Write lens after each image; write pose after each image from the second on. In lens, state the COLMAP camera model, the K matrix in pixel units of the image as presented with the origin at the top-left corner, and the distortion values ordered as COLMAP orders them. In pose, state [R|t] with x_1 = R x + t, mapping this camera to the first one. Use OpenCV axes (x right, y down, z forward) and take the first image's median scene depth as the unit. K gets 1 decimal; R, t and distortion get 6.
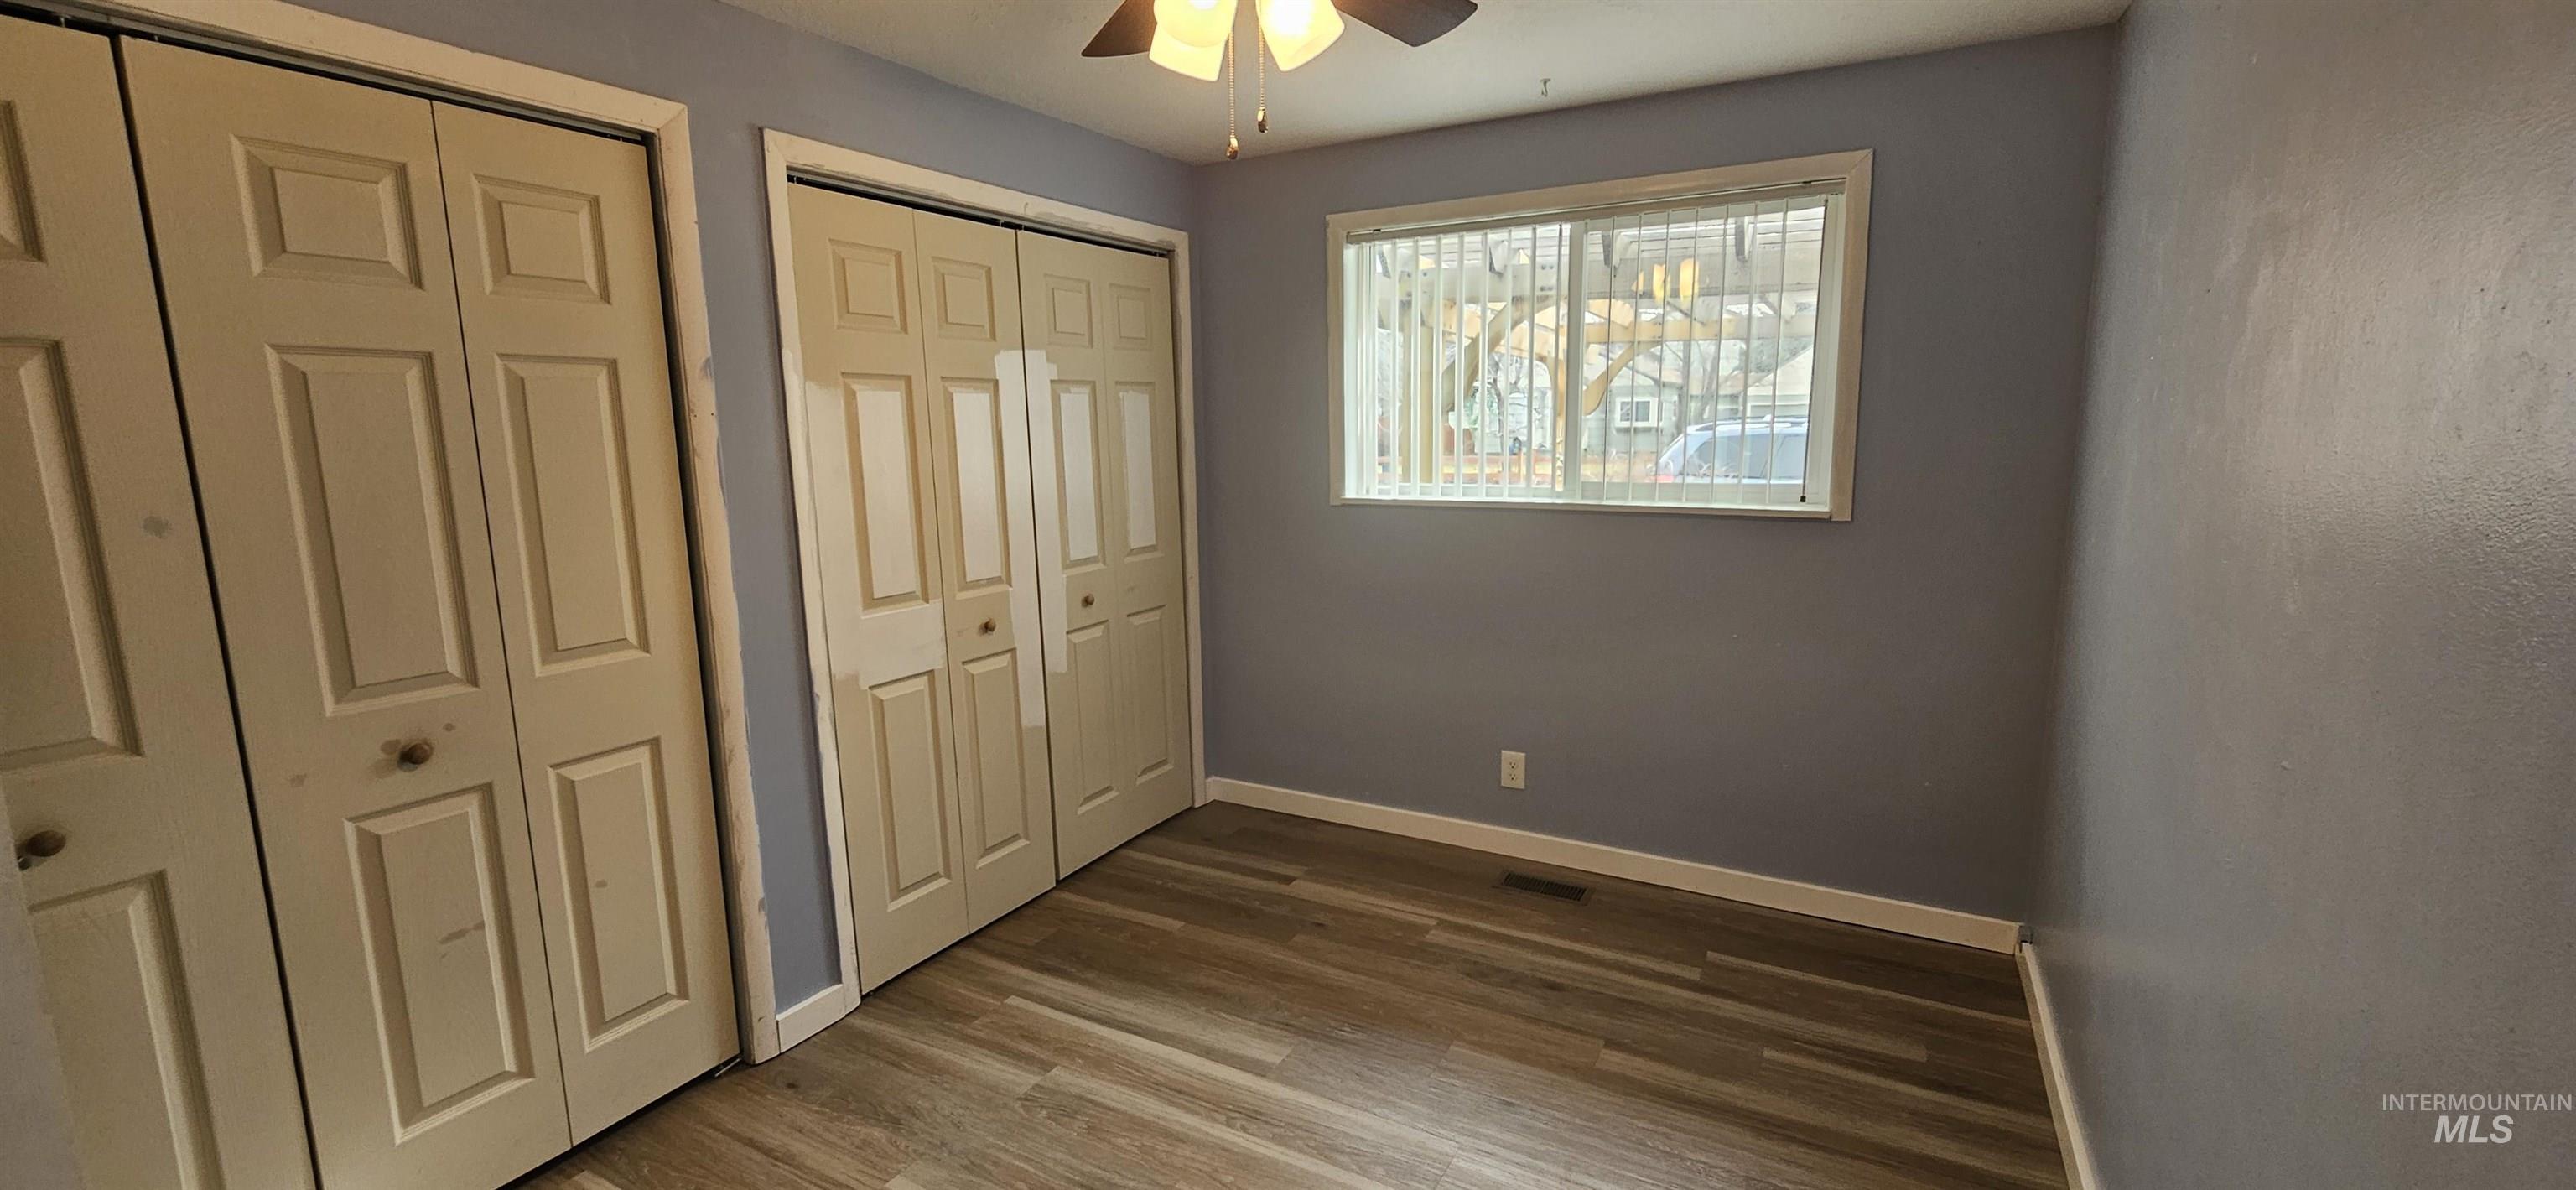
lens RADIAL K [[1060.7, 0, 1276.5], [0, 1060.7, 598.1], [0, 0, 1]] dist [-0.002851, 0.000635]
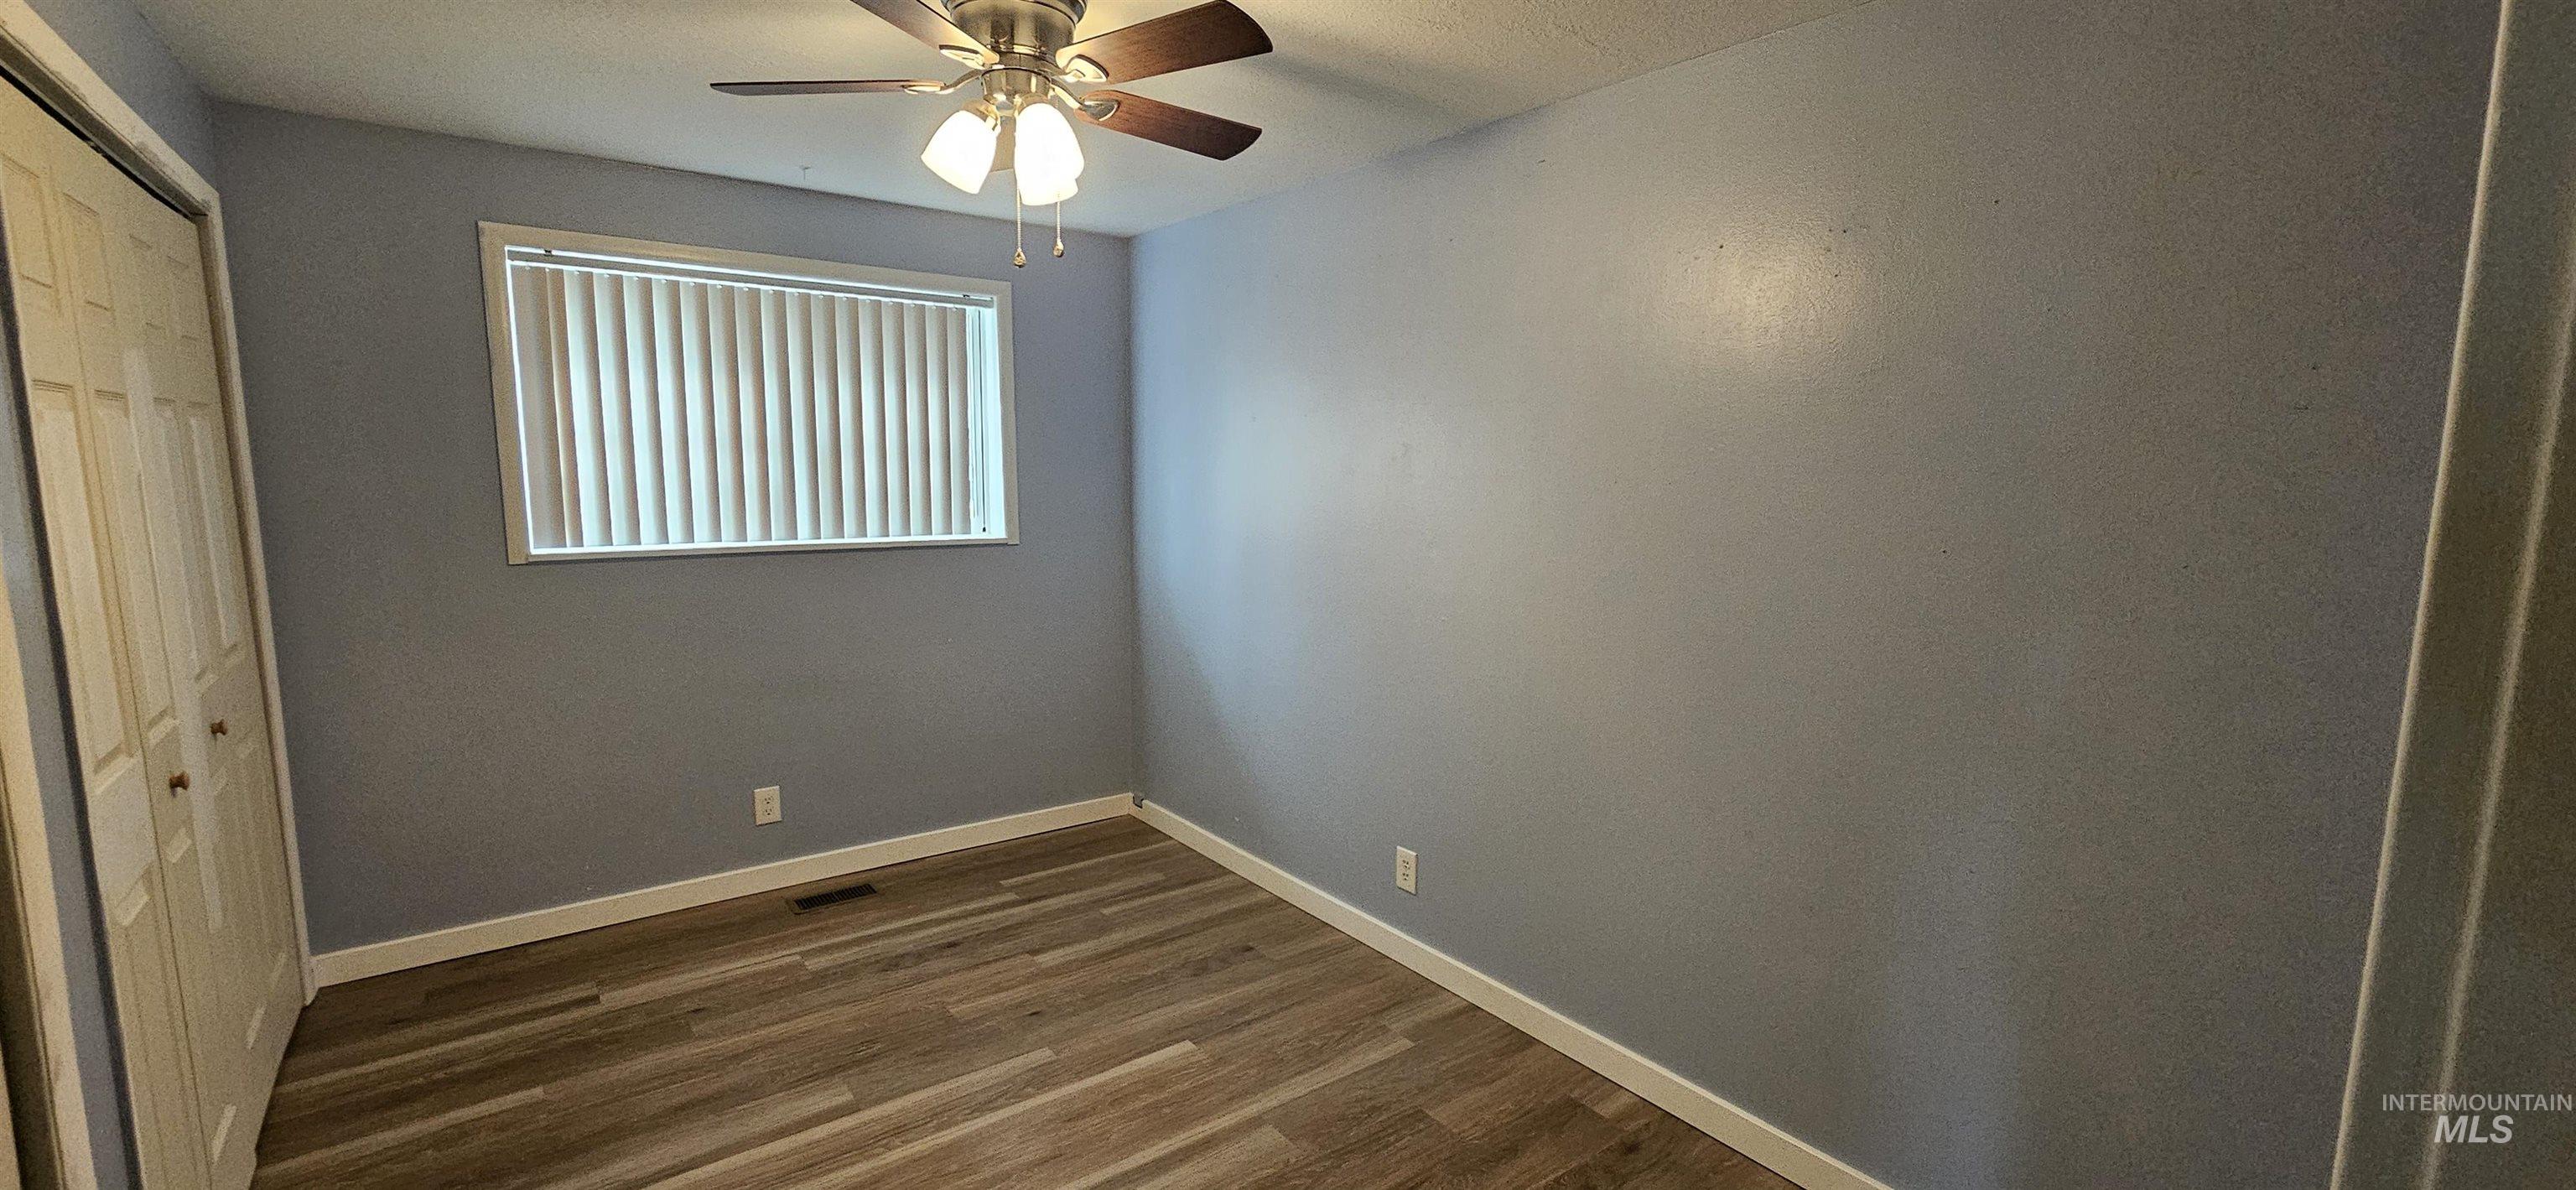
lens RADIAL K [[1060.7, 0, 1270.5], [0, 1060.7, 592.8], [0, 0, 1]] dist [-0.002851, 0.000635]
pose [[0.392495, -0.095668, 0.914765, -0.567965], [0.130343, 0.990324, 0.047644, -0.030812], [-0.910472, 0.100534, 0.401166, 0.136352]]
